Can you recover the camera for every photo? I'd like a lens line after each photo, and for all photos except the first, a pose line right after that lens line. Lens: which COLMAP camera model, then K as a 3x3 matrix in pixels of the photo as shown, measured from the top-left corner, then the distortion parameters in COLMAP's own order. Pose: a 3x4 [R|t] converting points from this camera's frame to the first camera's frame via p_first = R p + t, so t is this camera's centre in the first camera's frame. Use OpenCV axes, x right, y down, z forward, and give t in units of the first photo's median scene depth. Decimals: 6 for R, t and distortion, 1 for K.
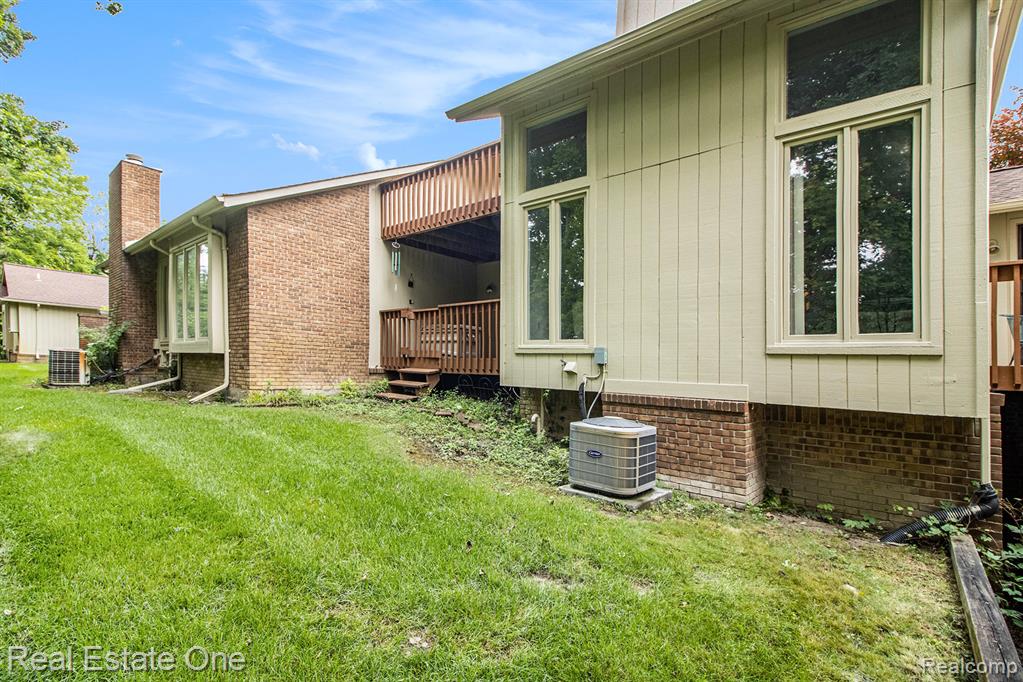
lens RADIAL K [[474.3, 0, 509.6], [0, 474.3, 334.0], [0, 0, 1]] dist [-0.009636, -0.000951]
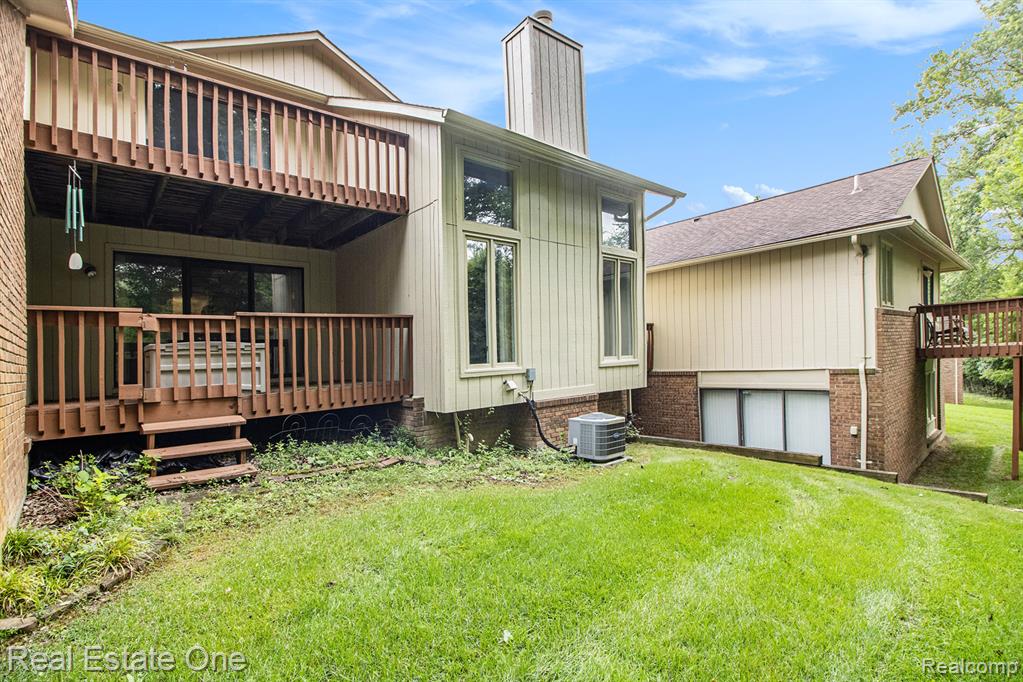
lens RADIAL K [[474.3, 0, 509.6], [0, 474.3, 334.0], [0, 0, 1]] dist [-0.009636, -0.000951]
pose [[0.140457, 0.010852, 0.990027, -1.064930], [-0.022122, 0.999725, -0.007820, -0.051656], [-0.989840, -0.020803, 0.140659, 0.830821]]
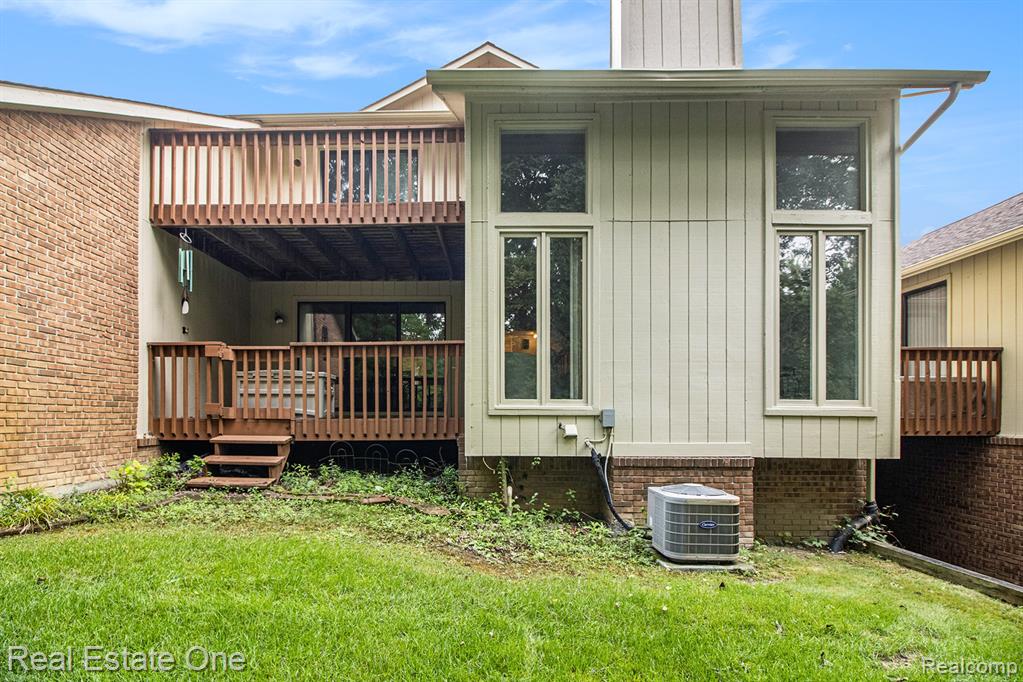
lens RADIAL K [[505.3, 0, 506.9], [0, 505.3, 411.7], [0, 0, 1]] dist [-0.018585, -0.000655]
pose [[0.761232, -0.025520, 0.647977, -0.571217], [-0.025316, 0.997294, 0.069018, -0.028291], [-0.647985, -0.068943, 0.758526, 0.357867]]
